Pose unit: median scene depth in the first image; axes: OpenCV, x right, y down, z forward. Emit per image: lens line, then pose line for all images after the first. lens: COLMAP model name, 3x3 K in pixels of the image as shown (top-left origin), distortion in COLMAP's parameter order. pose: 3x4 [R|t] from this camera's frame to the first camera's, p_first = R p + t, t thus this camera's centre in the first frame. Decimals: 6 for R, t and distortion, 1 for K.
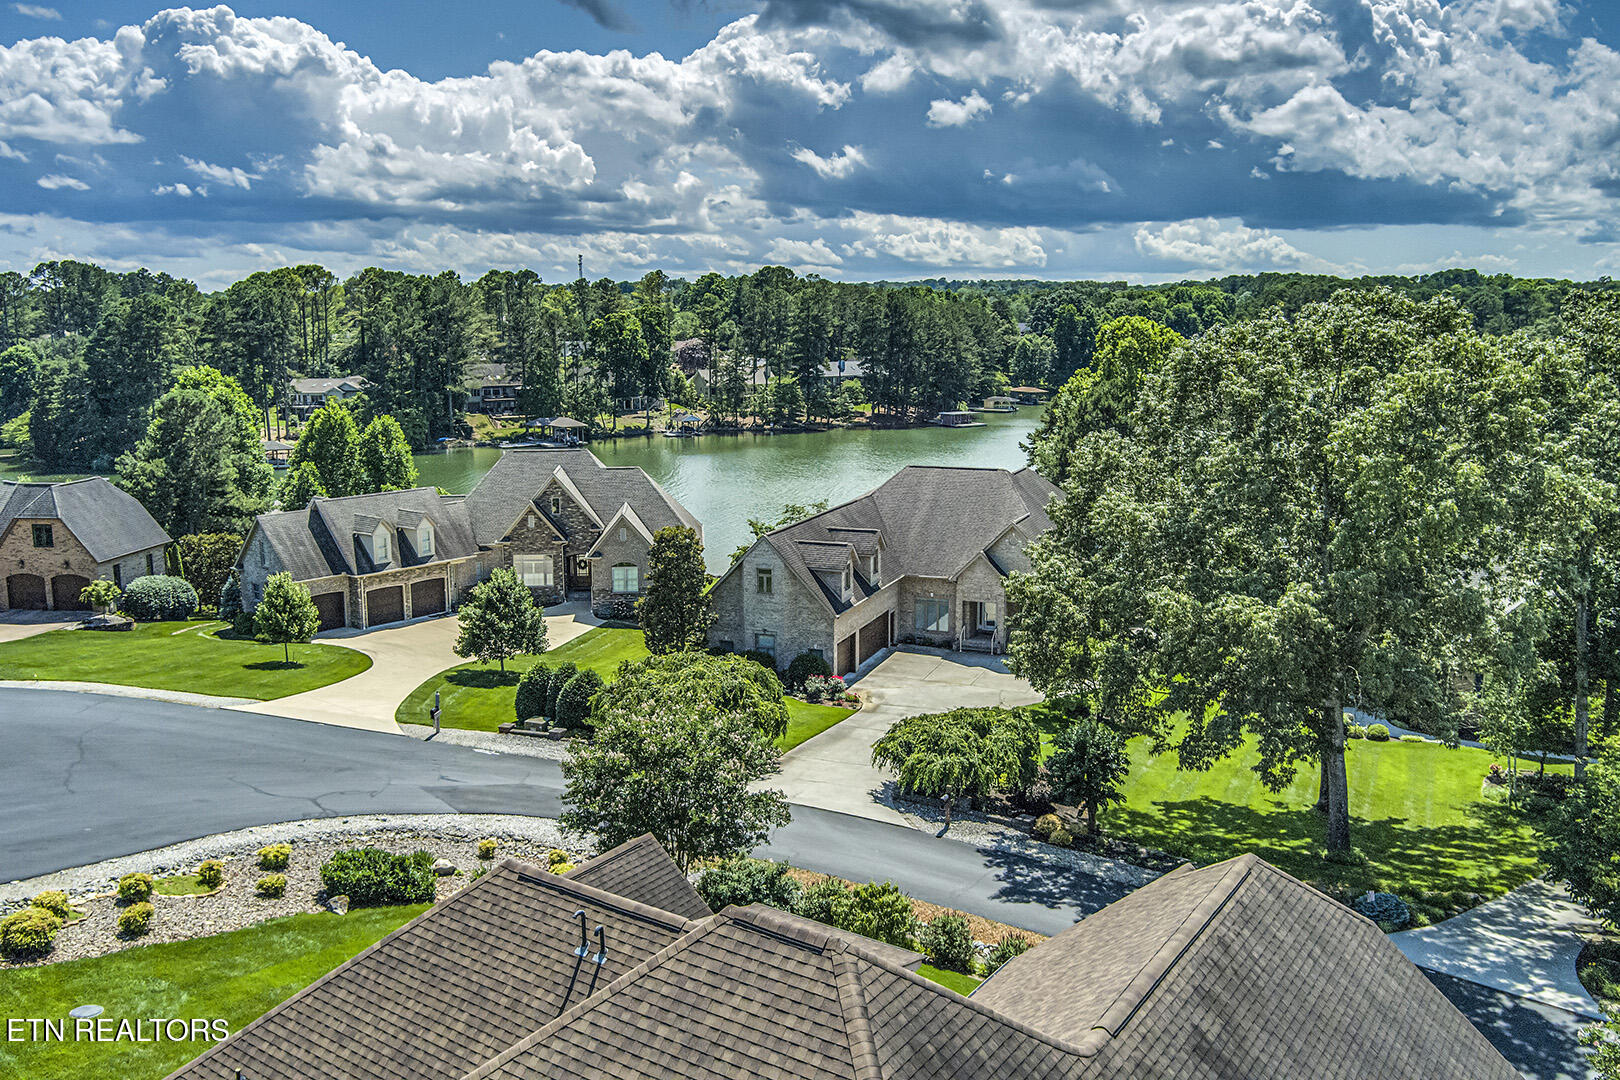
lens RADIAL K [[1287.5, 0, 810.0], [0, 1287.5, 540.0], [0, 0, 1]] dist [-0.001019, -0.257232]
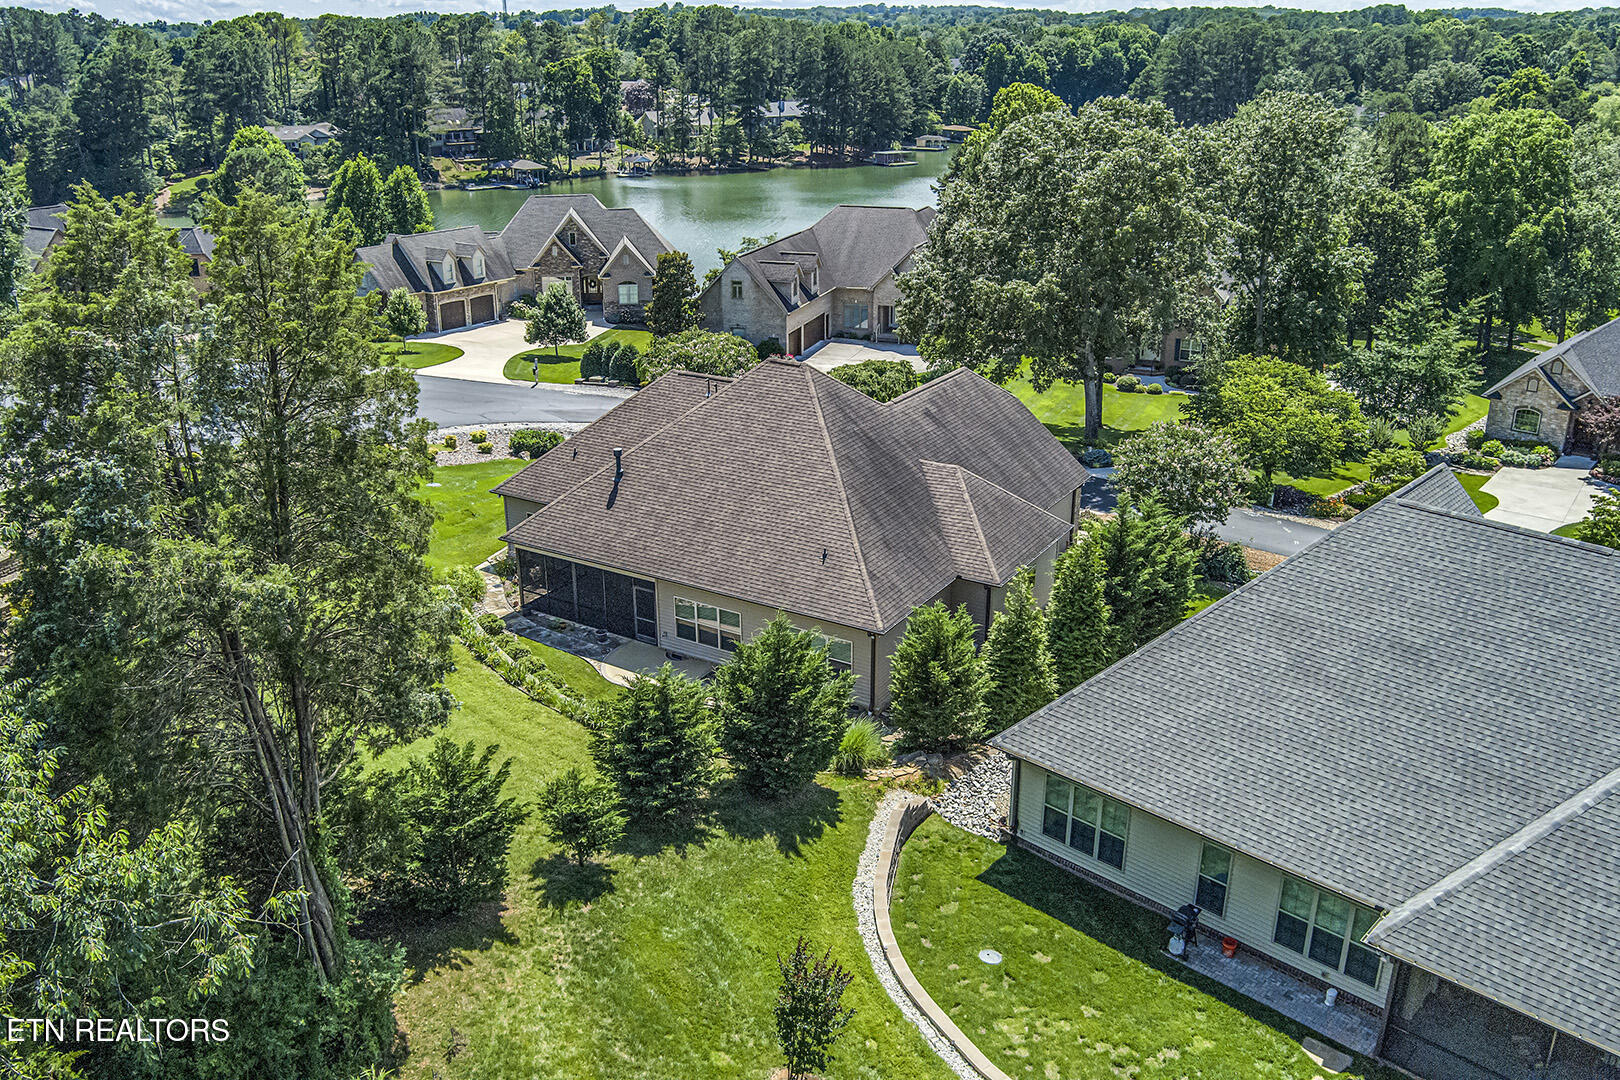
lens RADIAL K [[1281.8, 0, 810.0], [0, 1281.8, 540.0], [0, 0, 1]] dist [-0.064471, 0.001045]
pose [[0.998856, -0.018273, 0.044184, -0.005722], [0.009073, 0.979737, 0.200084, 0.005405], [-0.046945, -0.199454, 0.978782, -0.112686]]
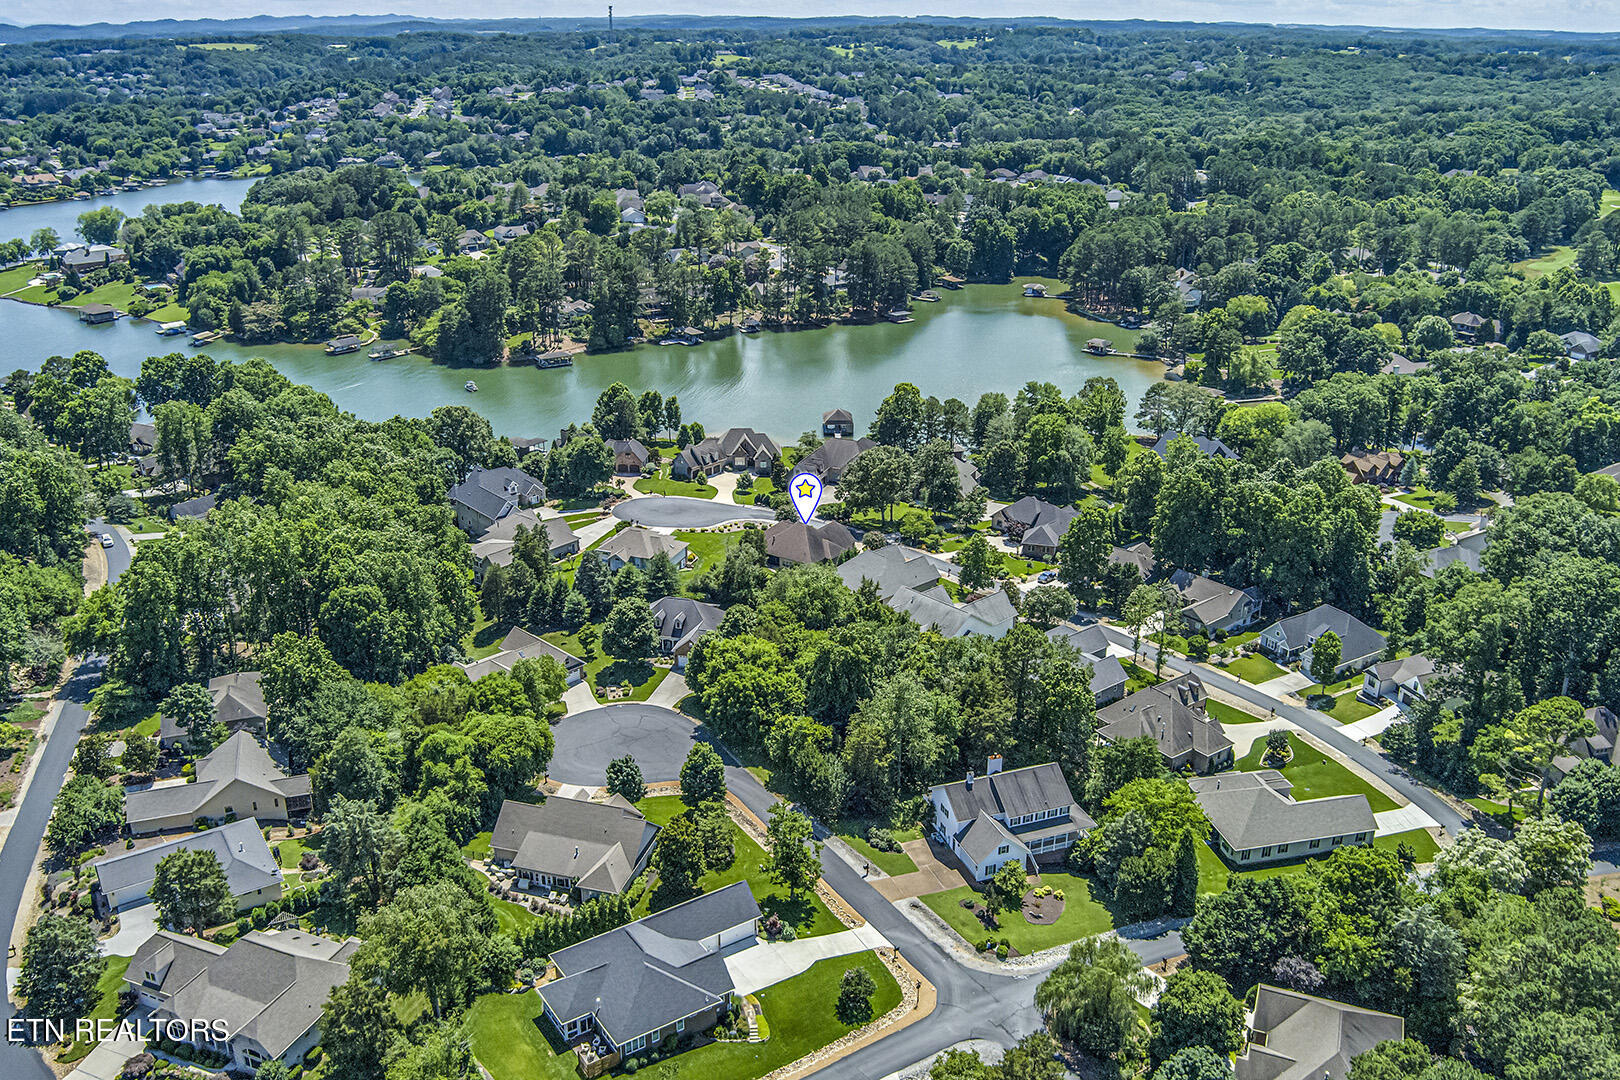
lens RADIAL K [[1281.8, 0, 810.0], [0, 1281.8, 540.0], [0, 0, 1]] dist [-0.064471, 0.001045]
pose [[0.999808, 0.011983, -0.015533, 0.022701], [-0.008467, 0.977811, 0.209318, -0.186290], [0.017697, -0.209146, 0.977724, -0.959555]]
